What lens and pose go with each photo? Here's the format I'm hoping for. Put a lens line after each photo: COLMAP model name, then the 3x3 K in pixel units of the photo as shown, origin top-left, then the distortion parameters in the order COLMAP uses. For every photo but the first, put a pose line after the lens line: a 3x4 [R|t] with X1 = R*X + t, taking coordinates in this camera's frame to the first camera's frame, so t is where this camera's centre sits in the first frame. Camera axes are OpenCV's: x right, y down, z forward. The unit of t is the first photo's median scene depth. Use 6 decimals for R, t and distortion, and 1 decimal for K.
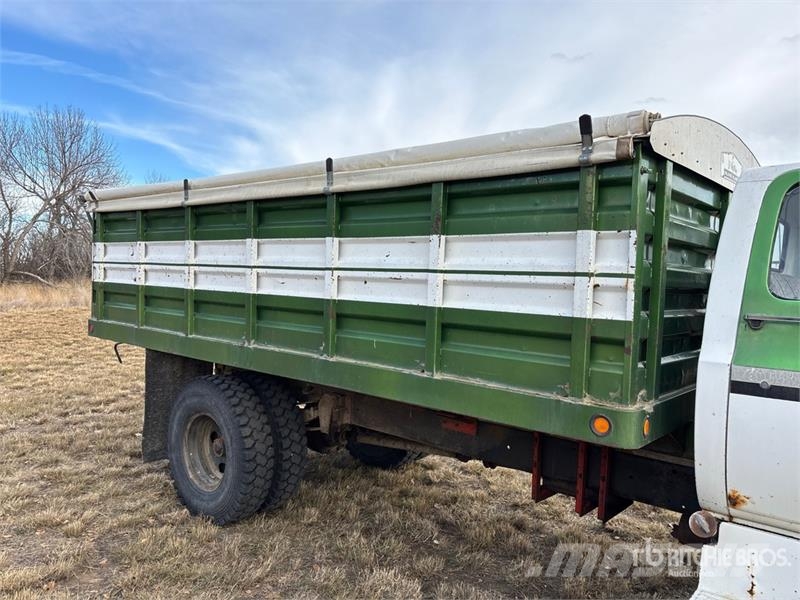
lens RADIAL K [[529.5, 0, 372.6], [0, 529.5, 307.4], [0, 0, 1]] dist [0.024787, -0.004162]
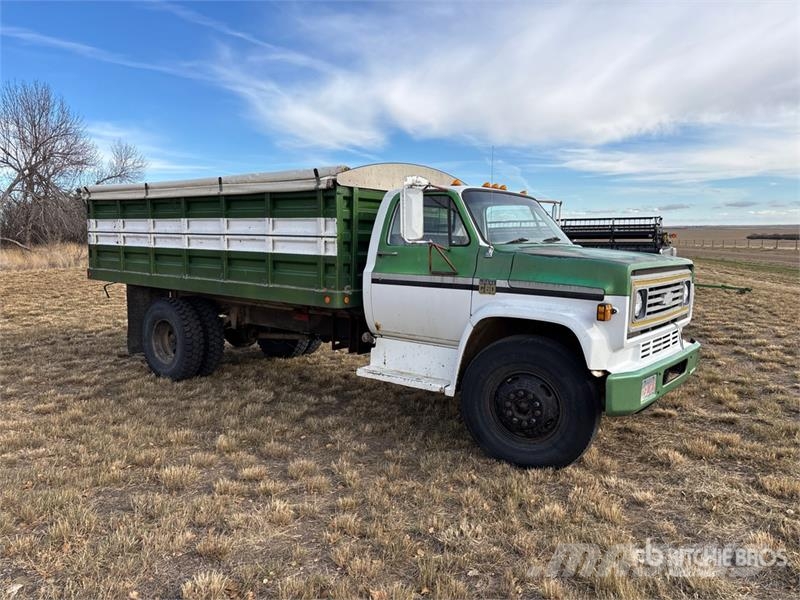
lens RADIAL K [[607.9, 0, 400.0], [0, 607.9, 300.0], [0, 0, 1]] dist [0.032504, -0.029653]
pose [[0.999027, -0.024139, 0.036911, 0.356000], [0.022253, 0.998467, 0.050685, 0.049661], [-0.038078, -0.049814, 0.998032, -0.939745]]
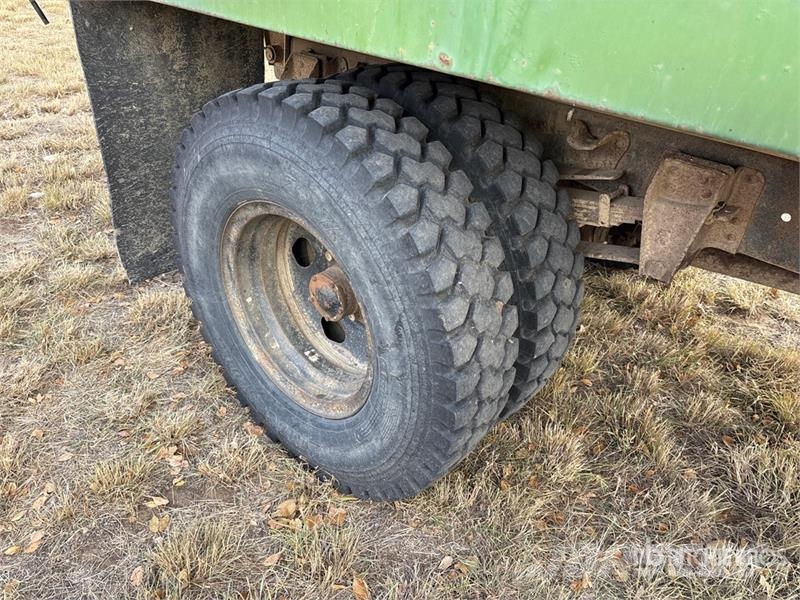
lens RADIAL K [[607.9, 0, 400.0], [0, 607.9, 300.0], [0, 0, 1]] dist [0.032504, -0.029653]
pose [[0.999561, 0.025842, -0.014522, -0.240918], [-0.015040, 0.864288, 0.502773, 0.061438], [0.025543, -0.502333, 0.864297, 0.665421]]
